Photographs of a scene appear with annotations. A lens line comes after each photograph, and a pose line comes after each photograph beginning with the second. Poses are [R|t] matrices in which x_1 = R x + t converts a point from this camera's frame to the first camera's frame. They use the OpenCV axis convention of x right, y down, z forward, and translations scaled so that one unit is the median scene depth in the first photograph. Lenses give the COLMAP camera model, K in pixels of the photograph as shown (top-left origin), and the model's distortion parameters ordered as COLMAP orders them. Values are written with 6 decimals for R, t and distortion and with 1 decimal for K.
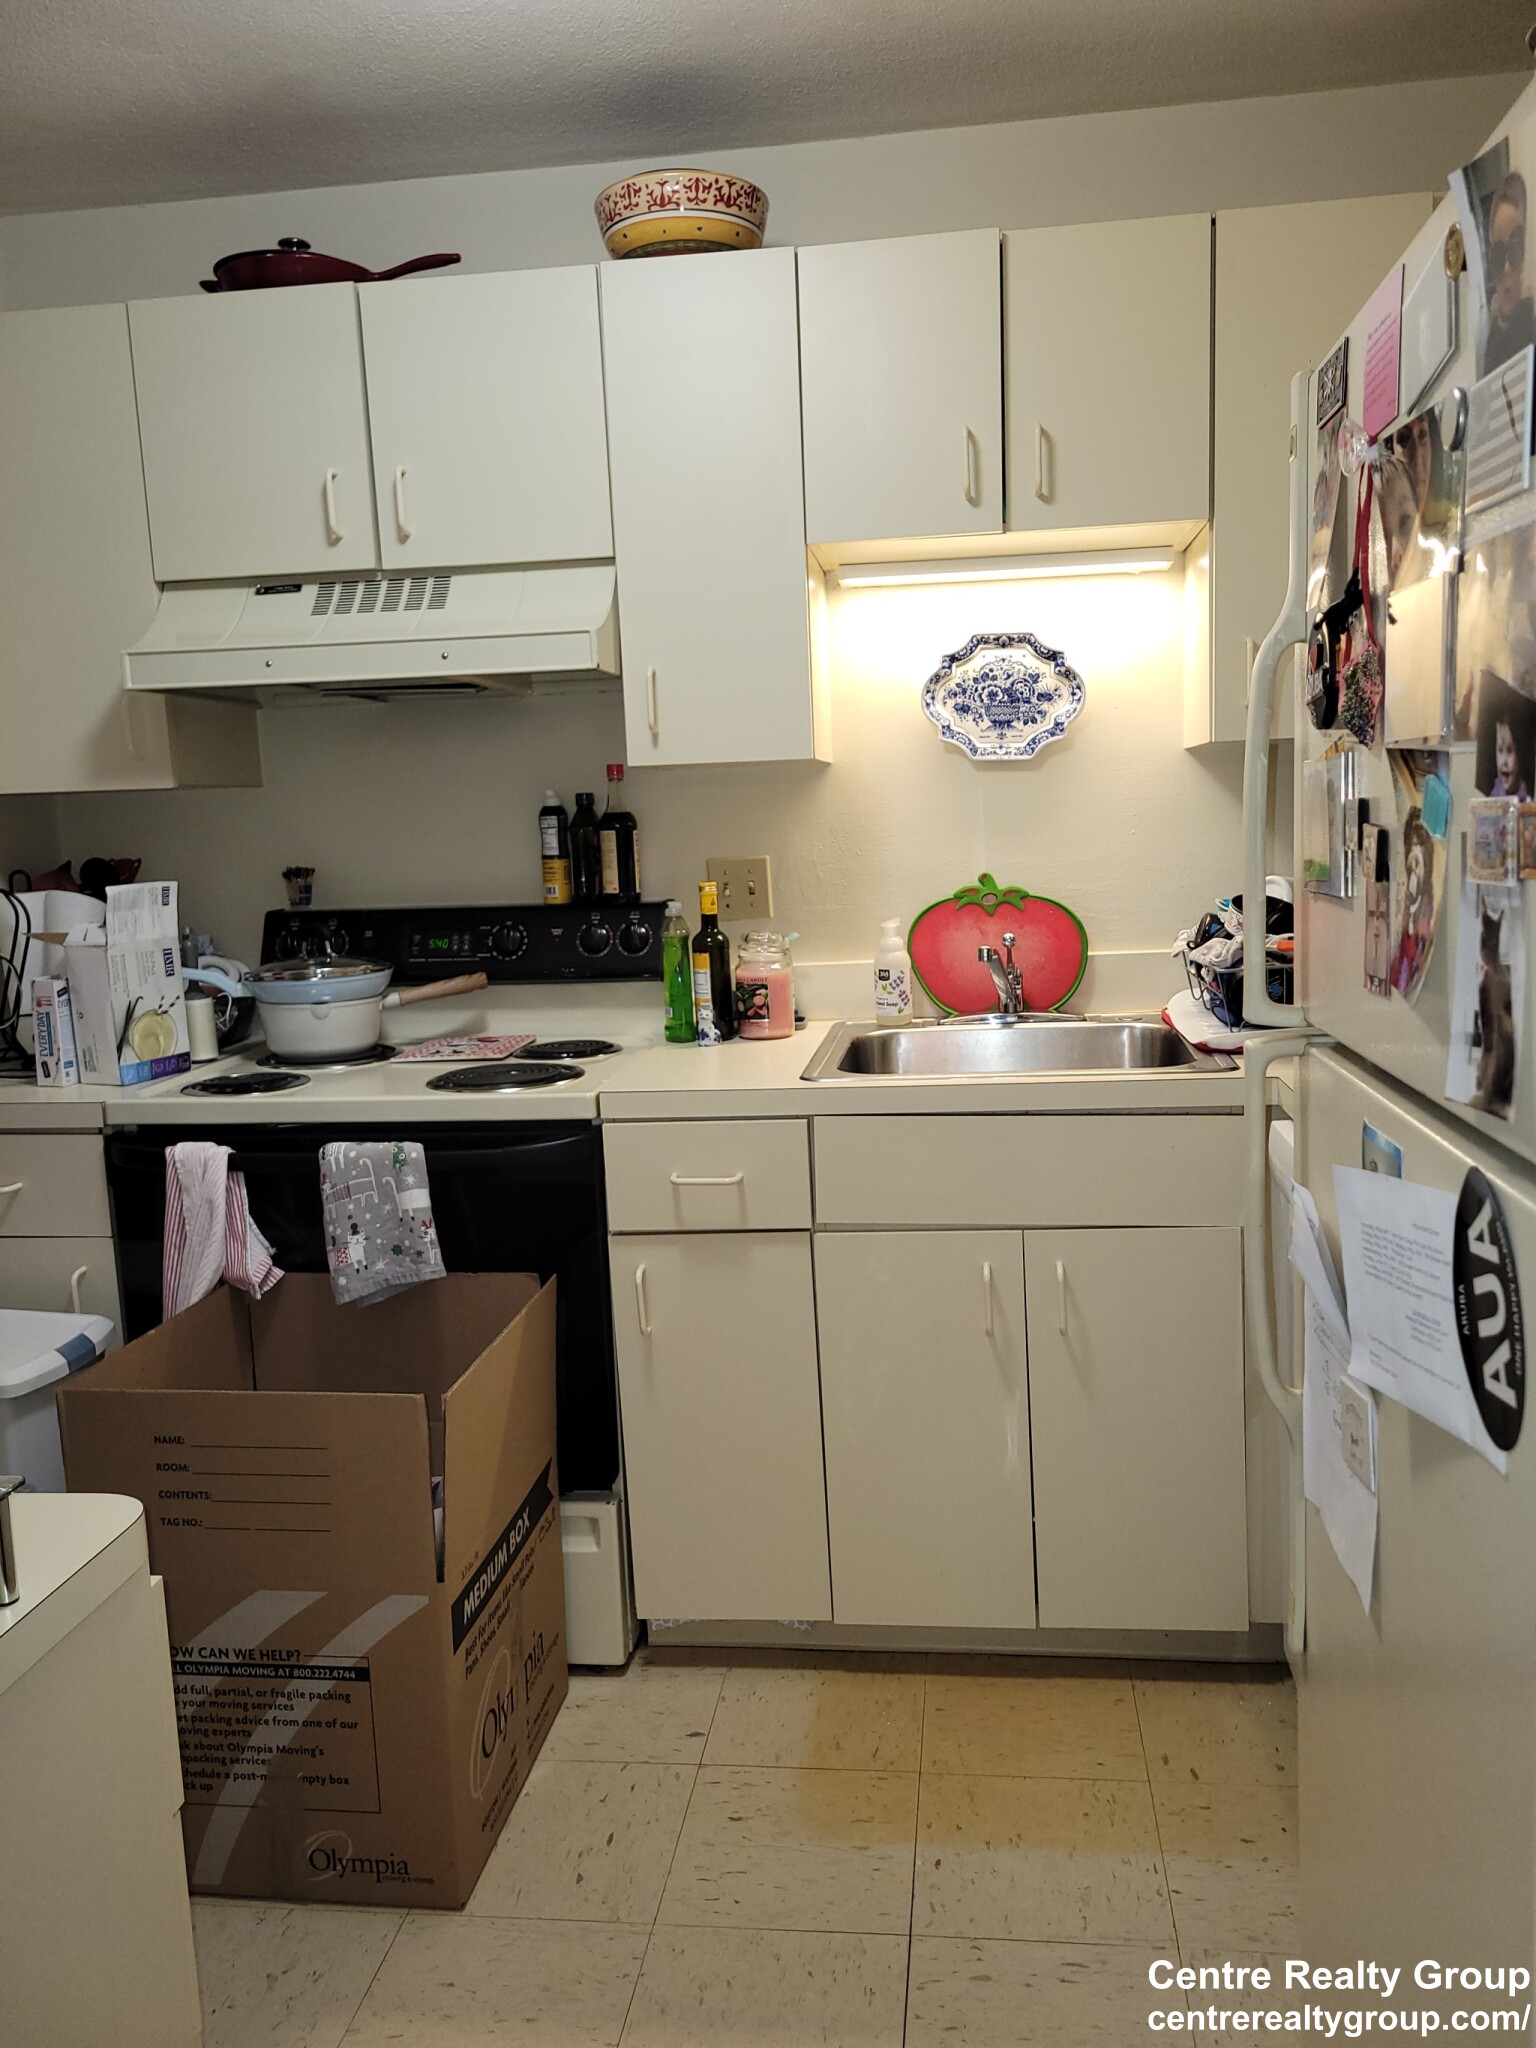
lens RADIAL K [[1544.6, 0, 768.0], [0, 1544.6, 1024.0], [0, 0, 1]] dist [0.044330, -0.001555]
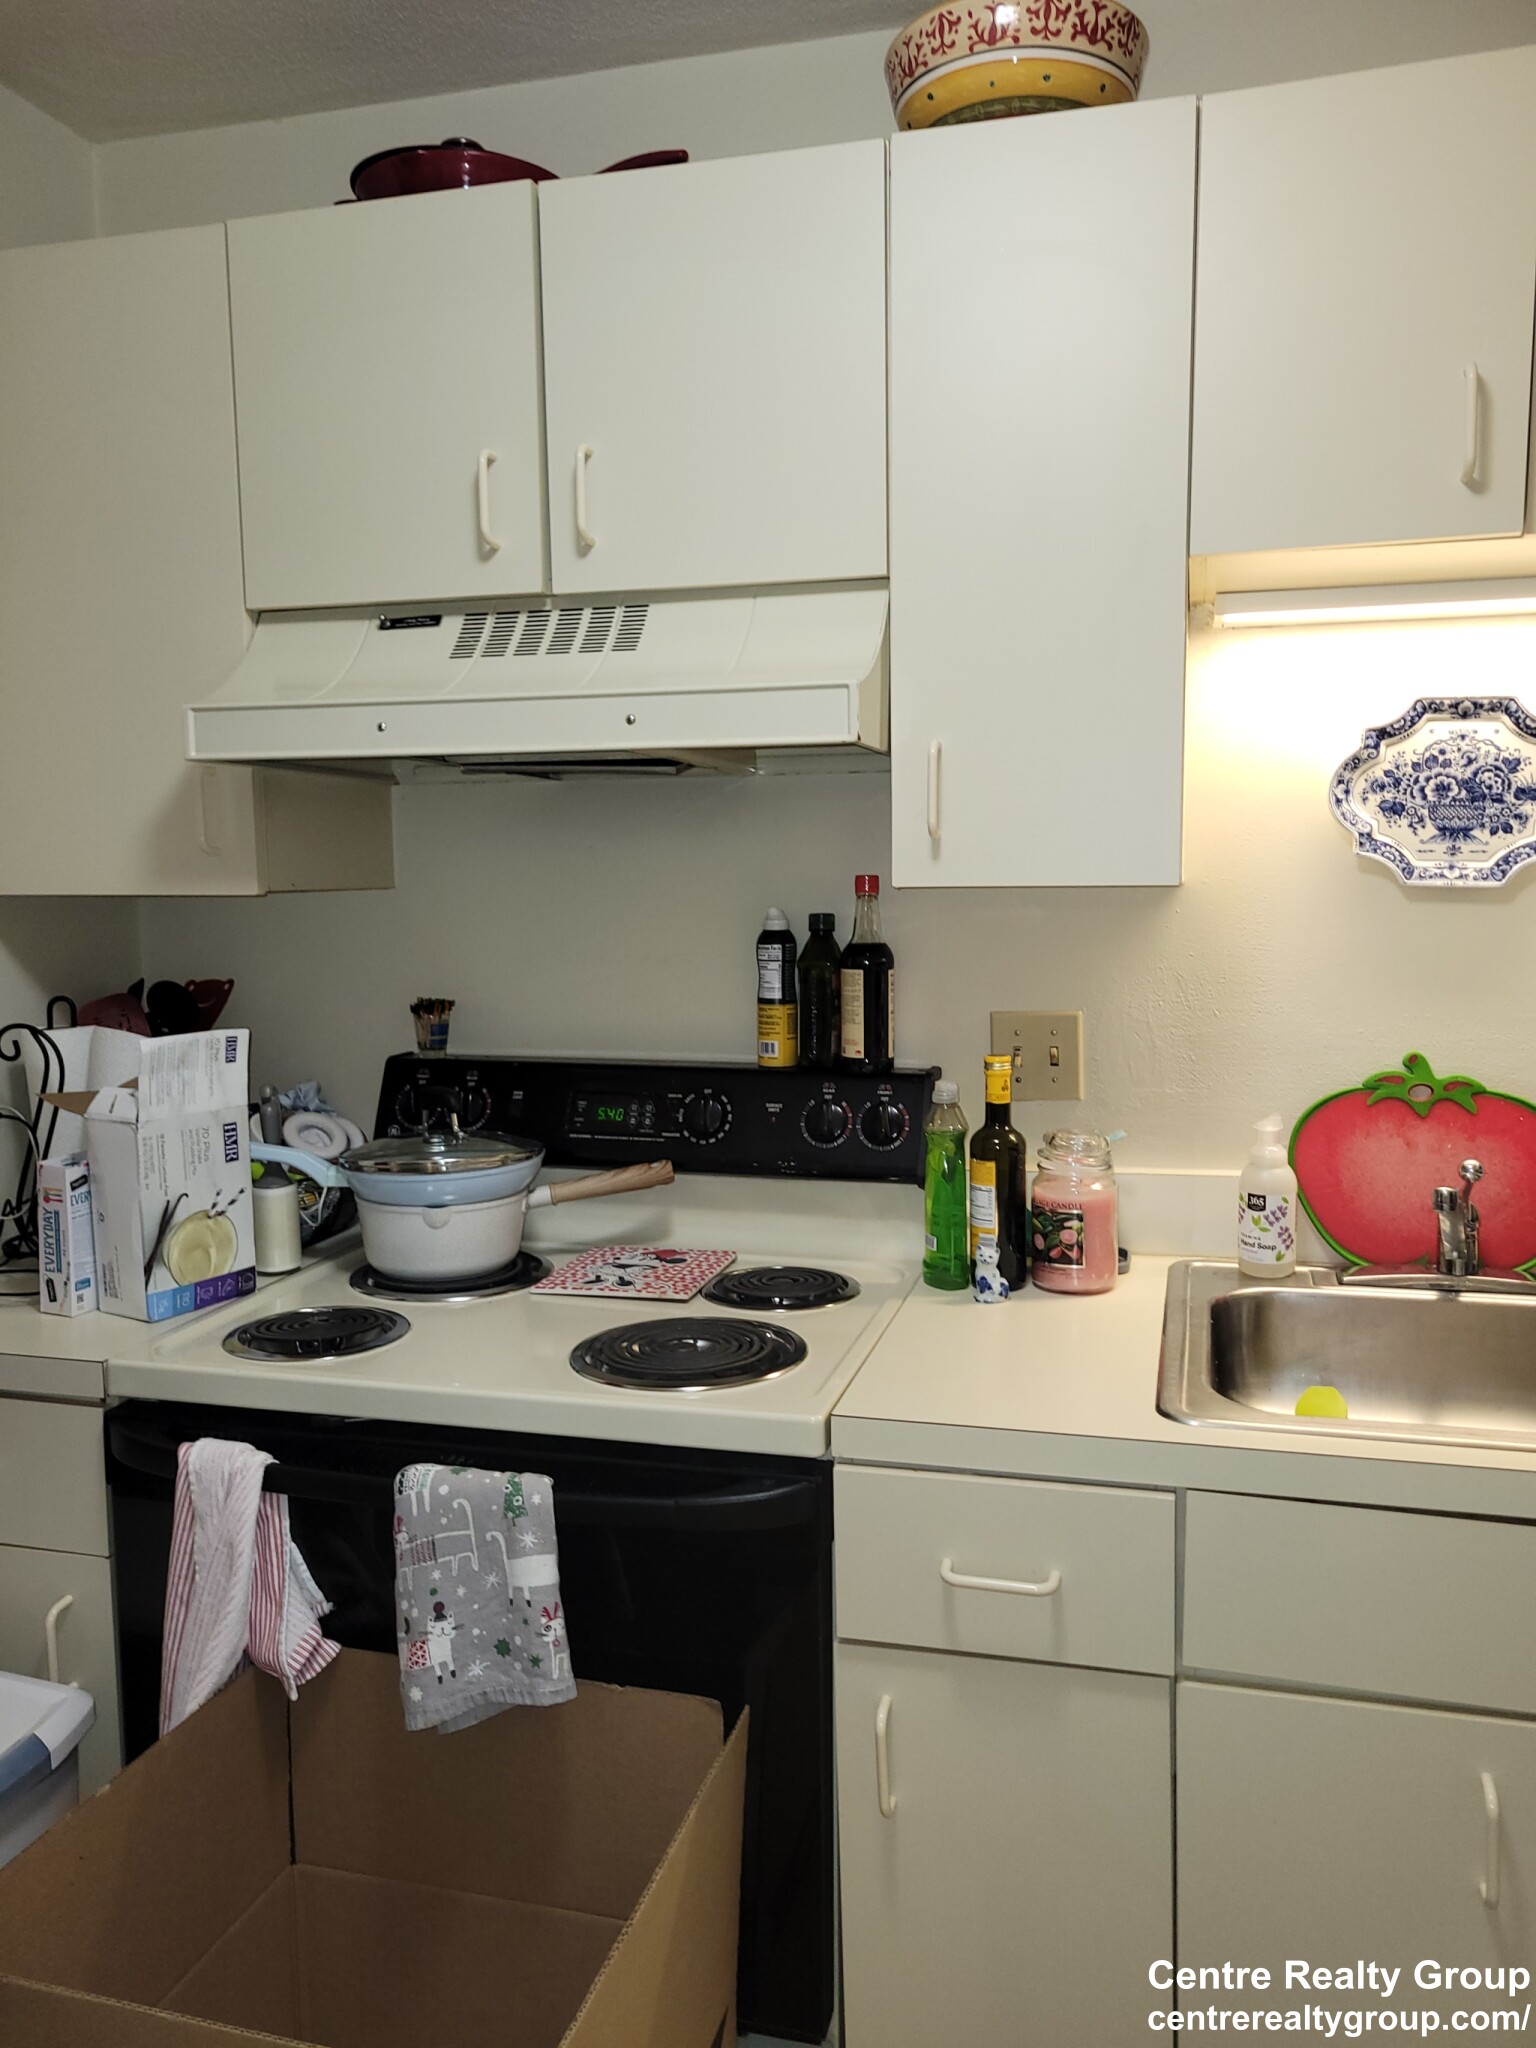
lens RADIAL K [[1566.8, 0, 777.2], [0, 1566.8, 1040.7], [0, 0, 1]] dist [0.055118, -0.037223]
pose [[0.990829, 0.044045, -0.127743, -0.048896], [-0.047943, 0.998469, -0.027603, -0.077085], [0.126332, 0.033475, 0.991423, 0.315109]]
